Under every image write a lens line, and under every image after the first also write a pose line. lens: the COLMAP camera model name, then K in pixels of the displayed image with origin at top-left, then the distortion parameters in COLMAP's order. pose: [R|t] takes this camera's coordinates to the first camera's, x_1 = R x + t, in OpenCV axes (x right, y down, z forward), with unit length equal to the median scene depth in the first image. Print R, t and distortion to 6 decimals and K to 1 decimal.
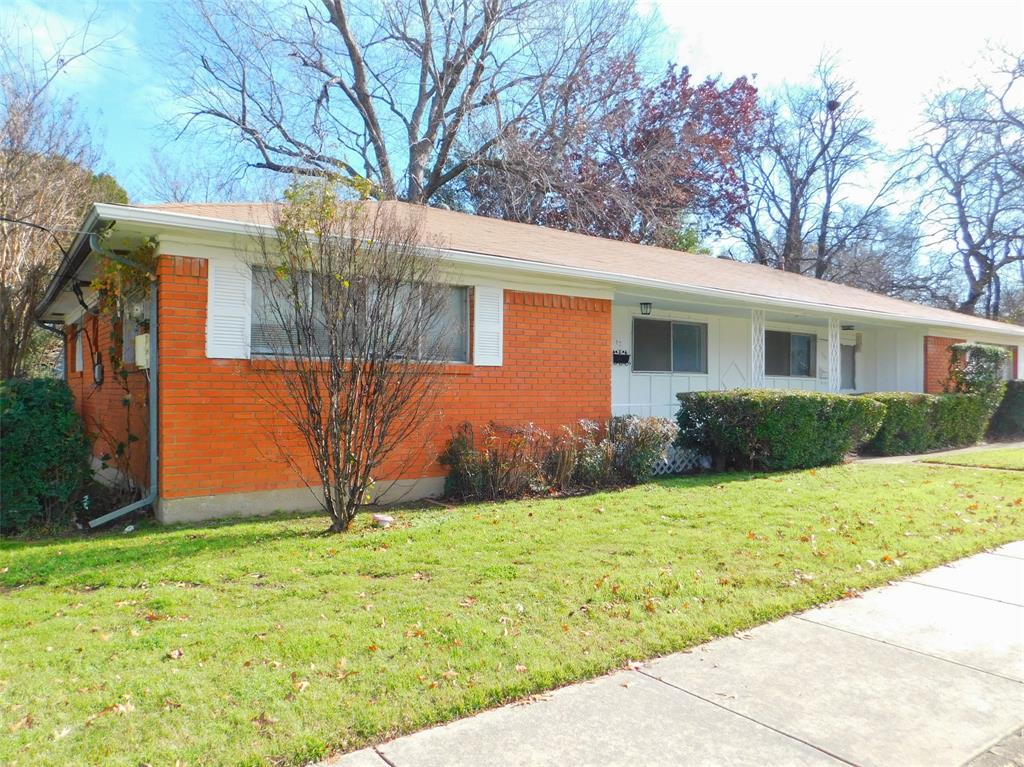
lens RADIAL K [[695.6, 0, 516.2], [0, 695.6, 384.0], [0, 0, 1]] dist [-0.064429, 0.057333]
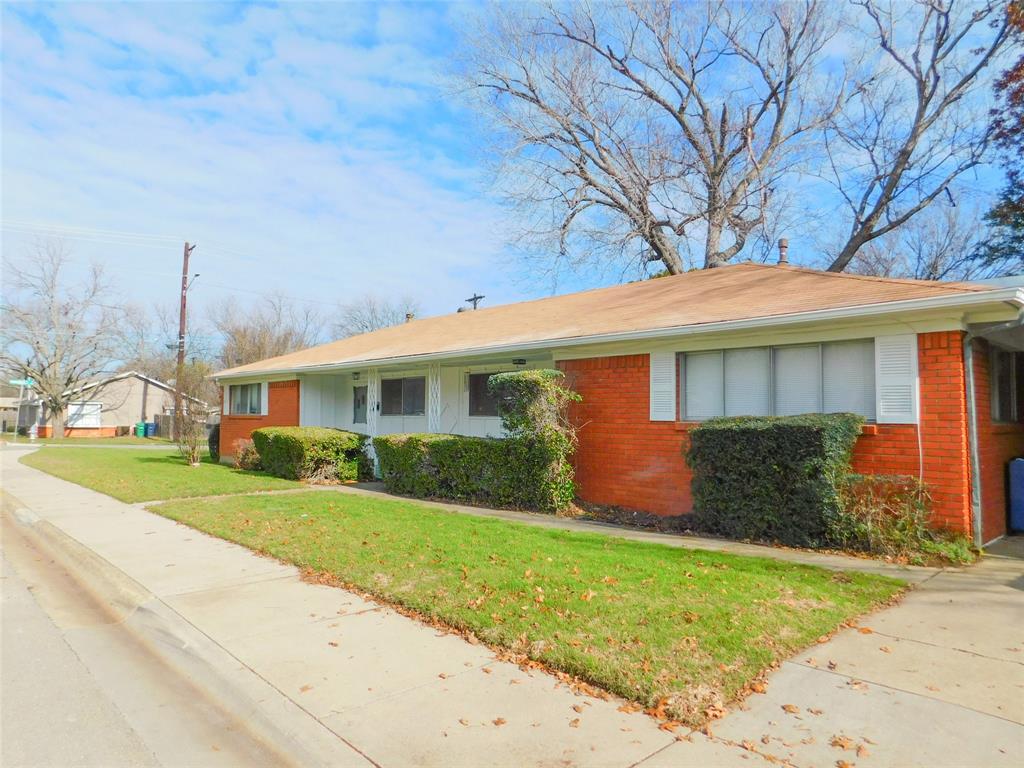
lens RADIAL K [[695.6, 0, 516.2], [0, 695.6, 384.5], [0, 0, 1]] dist [-0.064429, 0.057333]
pose [[0.096802, -0.090950, -0.991139, 1.592823], [-0.037129, 0.994793, -0.094911, 0.041937], [0.994611, 0.045988, 0.092921, 1.085332]]
